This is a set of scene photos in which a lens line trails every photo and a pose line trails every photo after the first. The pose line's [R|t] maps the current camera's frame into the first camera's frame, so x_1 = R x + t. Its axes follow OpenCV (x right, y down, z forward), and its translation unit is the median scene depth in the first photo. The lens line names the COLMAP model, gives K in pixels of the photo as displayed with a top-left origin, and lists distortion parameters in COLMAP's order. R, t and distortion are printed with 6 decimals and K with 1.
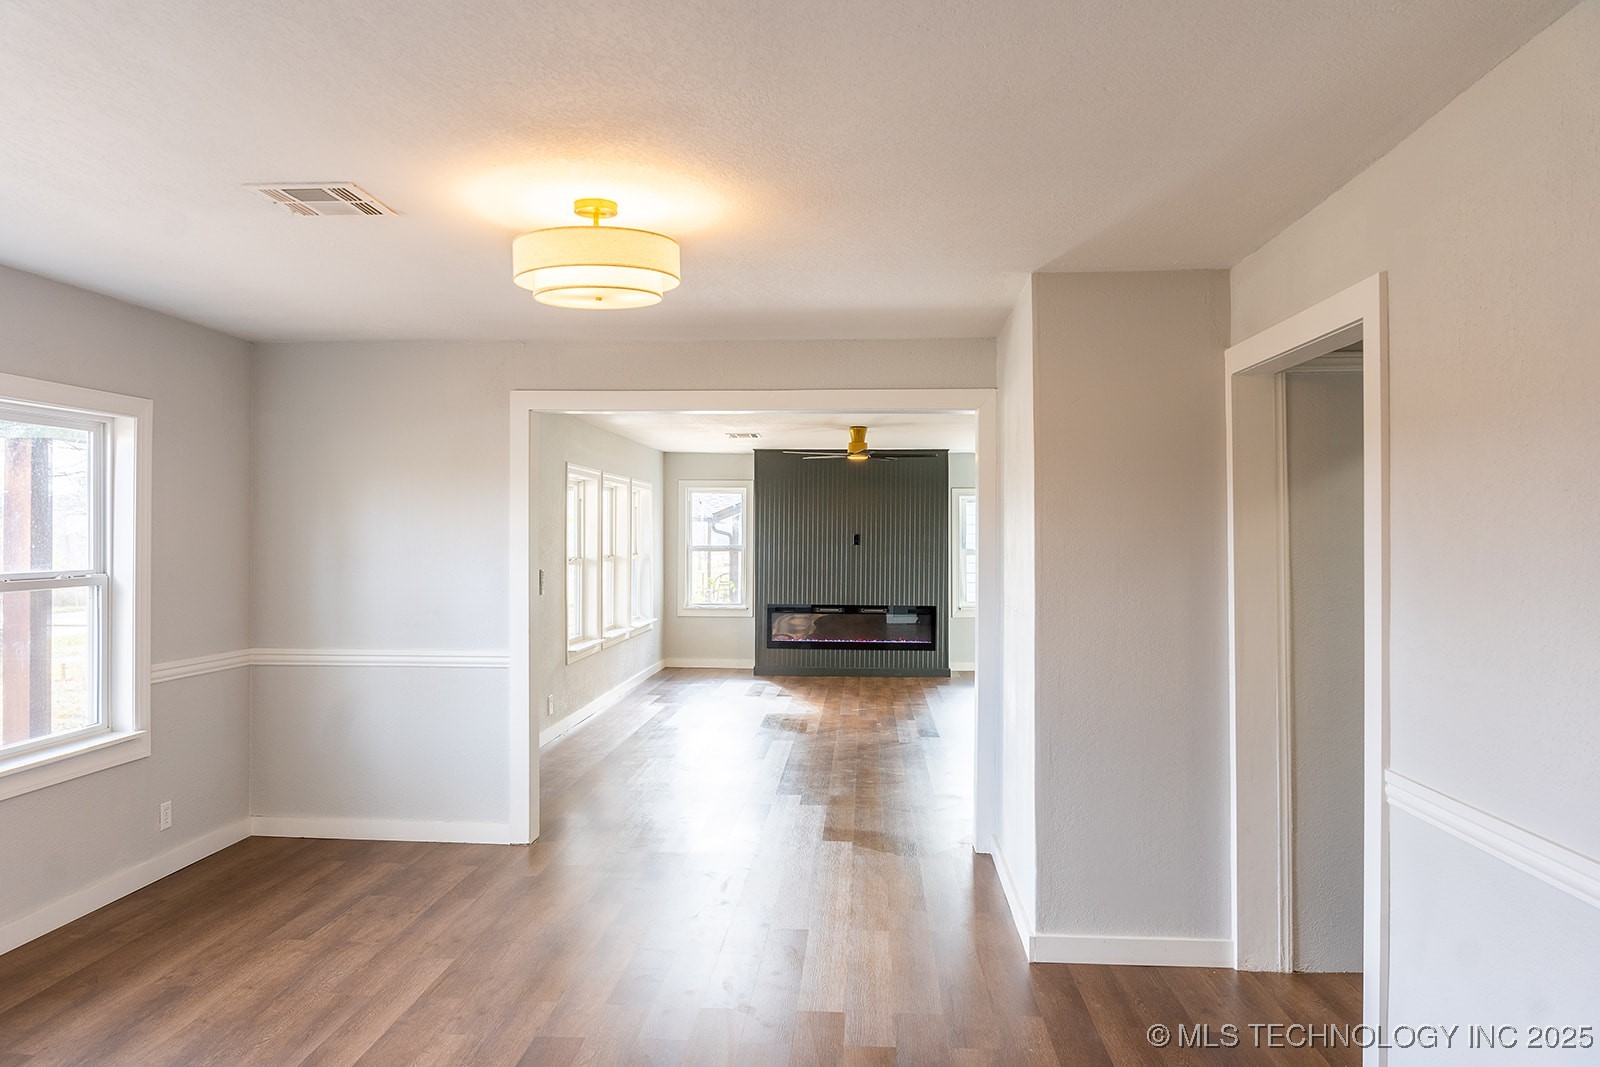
lens RADIAL K [[1158.1, 0, 800.0], [0, 1158.1, 533.5], [0, 0, 1]] dist [0.000467, -0.000399]
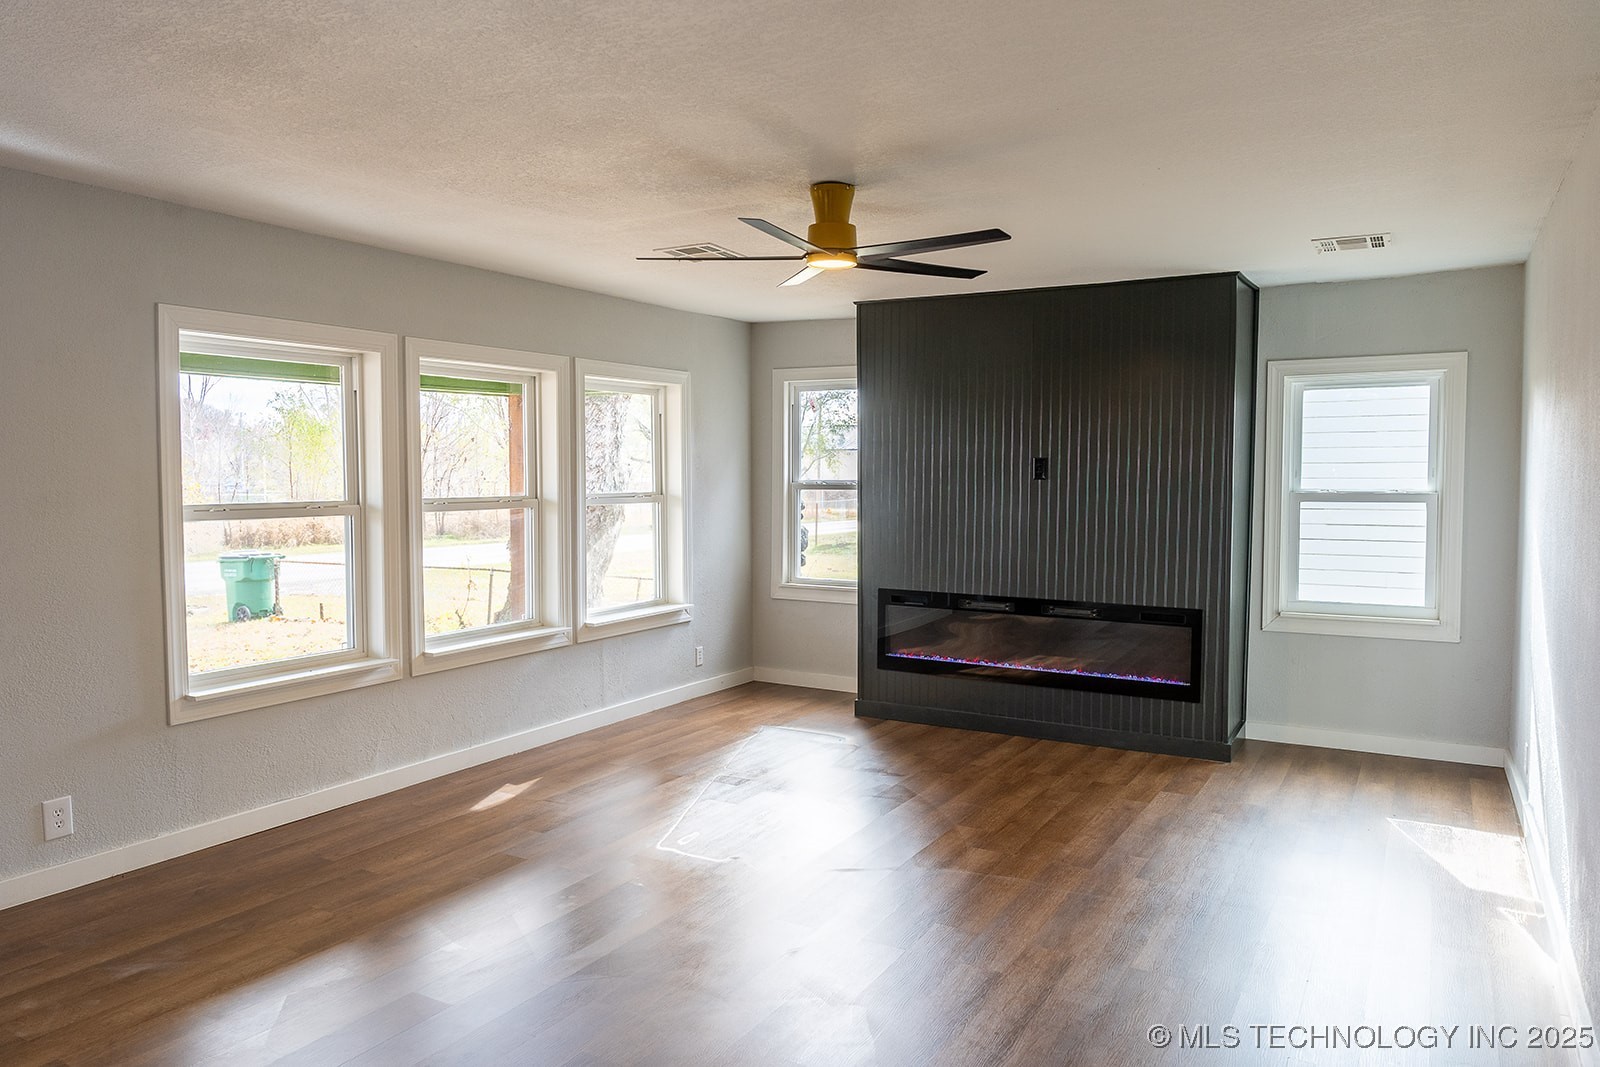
lens RADIAL K [[1105.7, 0, 800.0], [0, 1105.7, 533.5], [0, 0, 1]] dist [0.001175, -0.002156]
pose [[0.886601, 0.023855, -0.461919, 0.177893], [0.002423, 0.998416, 0.056212, 0.006021], [0.462528, -0.050956, 0.885139, 0.522064]]
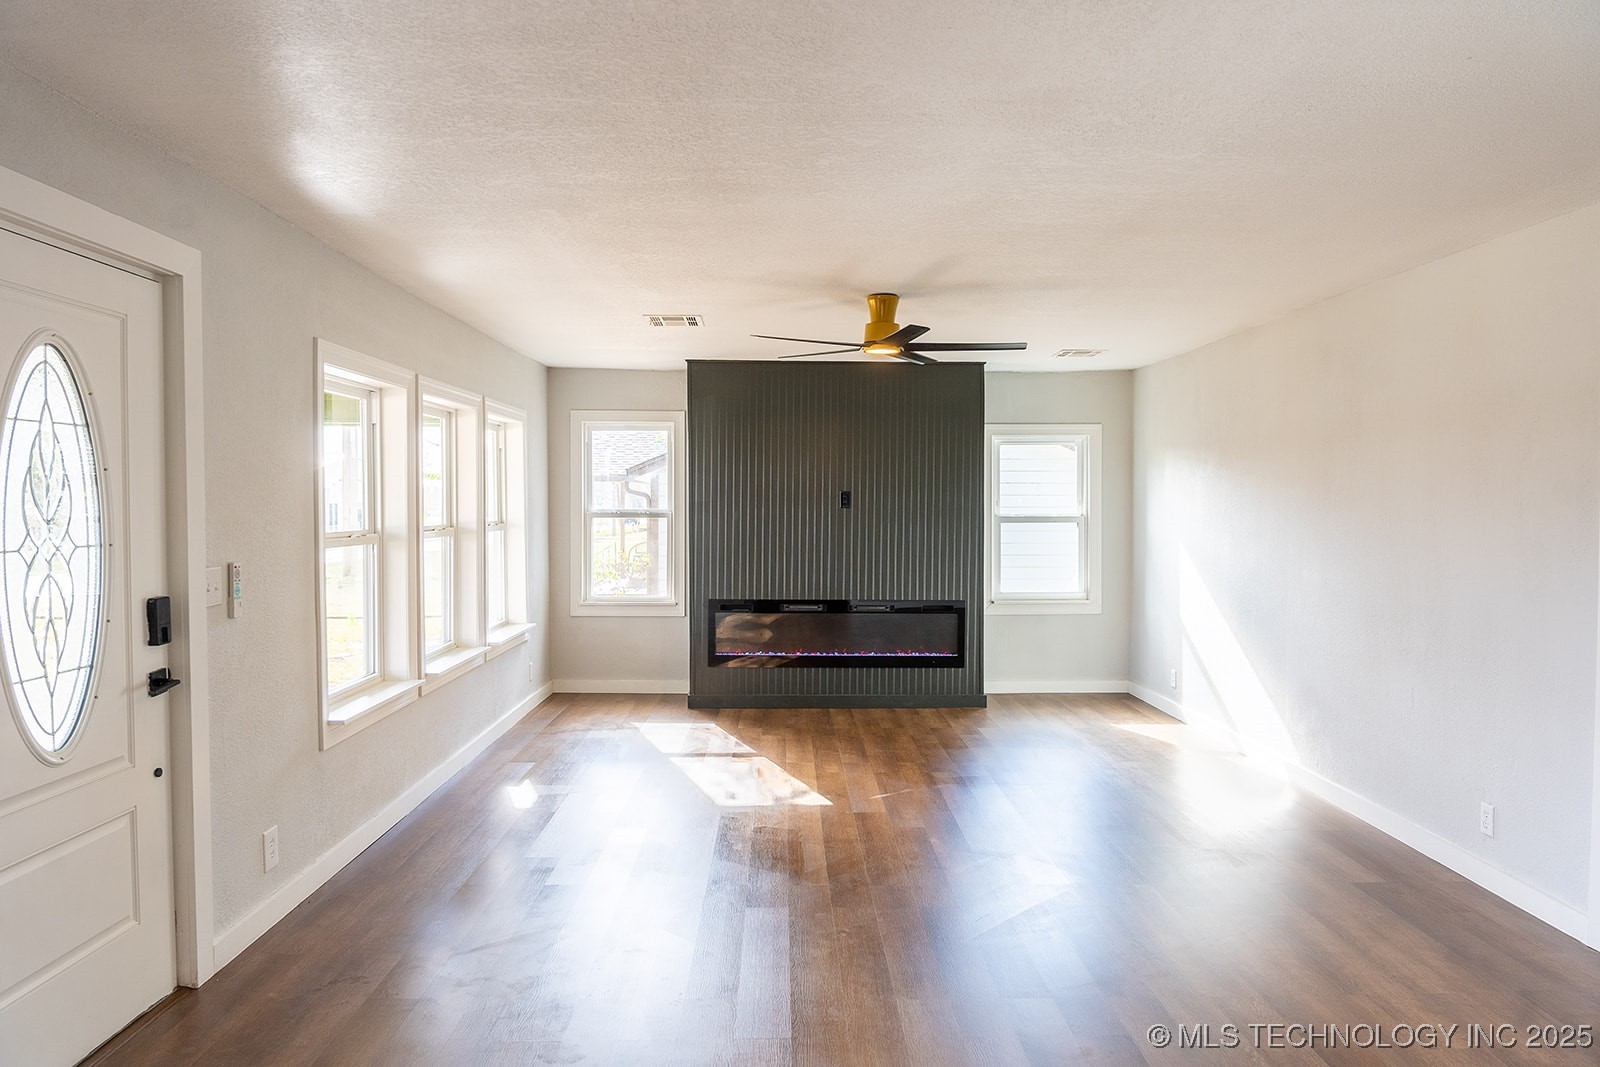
lens RADIAL K [[1105.7, 0, 800.0], [0, 1105.7, 533.5], [0, 0, 1]] dist [0.001175, -0.002156]
pose [[0.996951, -0.003331, 0.077964, -0.025291], [0.000887, 0.999508, 0.031360, 0.004697], [-0.078030, -0.031195, 0.996463, 0.377133]]
